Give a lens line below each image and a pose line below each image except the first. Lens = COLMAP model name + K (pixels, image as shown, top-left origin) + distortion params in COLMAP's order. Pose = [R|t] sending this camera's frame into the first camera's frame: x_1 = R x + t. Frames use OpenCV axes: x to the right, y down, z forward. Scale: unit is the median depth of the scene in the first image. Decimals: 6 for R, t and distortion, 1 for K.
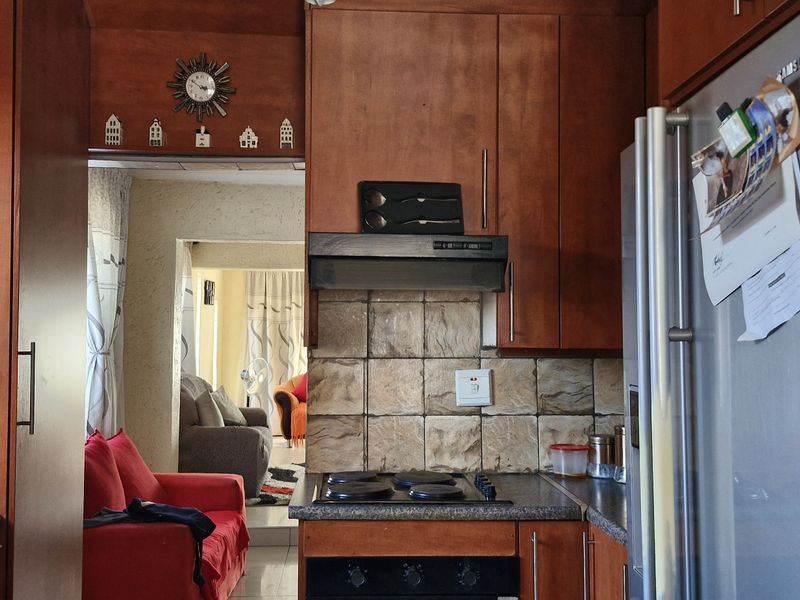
lens RADIAL K [[878.2, 0, 400.6], [0, 878.2, 294.7], [0, 0, 1]] dist [0.142580, -0.317999]
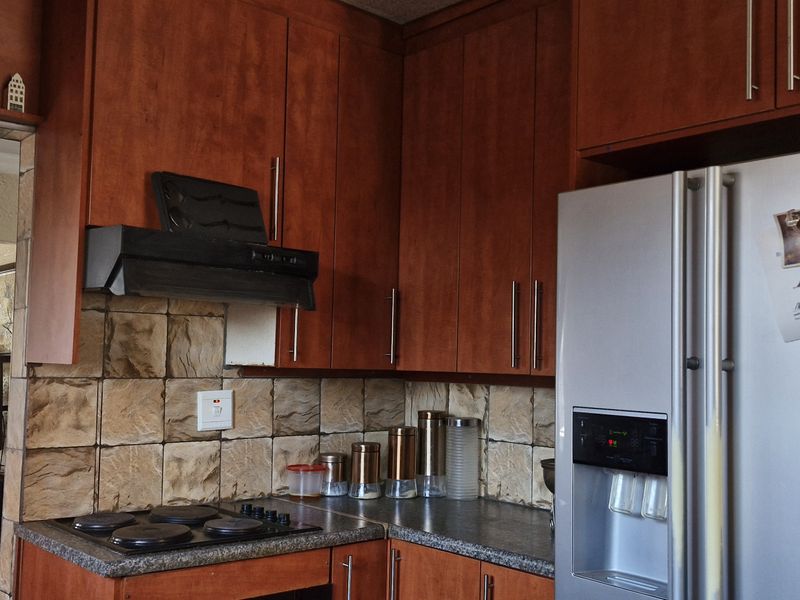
lens RADIAL K [[876.0, 0, 392.4], [0, 876.0, 310.8], [0, 0, 1]] dist [0.141075, -0.247968]
pose [[0.786356, 0.052027, 0.615579, -0.346556], [-0.052564, 0.998469, -0.017241, 0.008179], [-0.615533, -0.018800, 0.787887, 0.162957]]
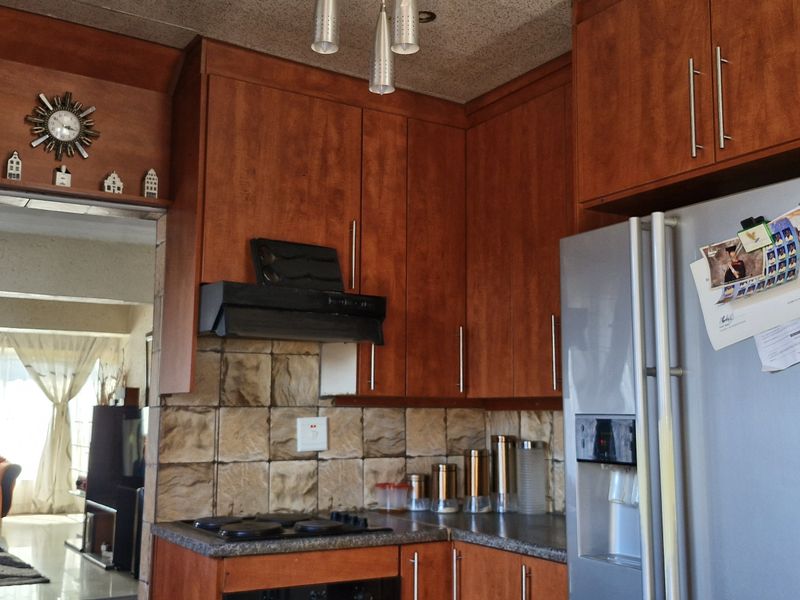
lens RADIAL K [[878.2, 0, 400.6], [0, 878.2, 294.7], [0, 0, 1]] dist [0.142580, -0.317999]
pose [[0.880746, 0.067371, 0.468773, -0.347824], [-0.027873, 0.995488, -0.090699, 0.029818], [-0.472768, 0.066817, 0.878650, -0.024974]]
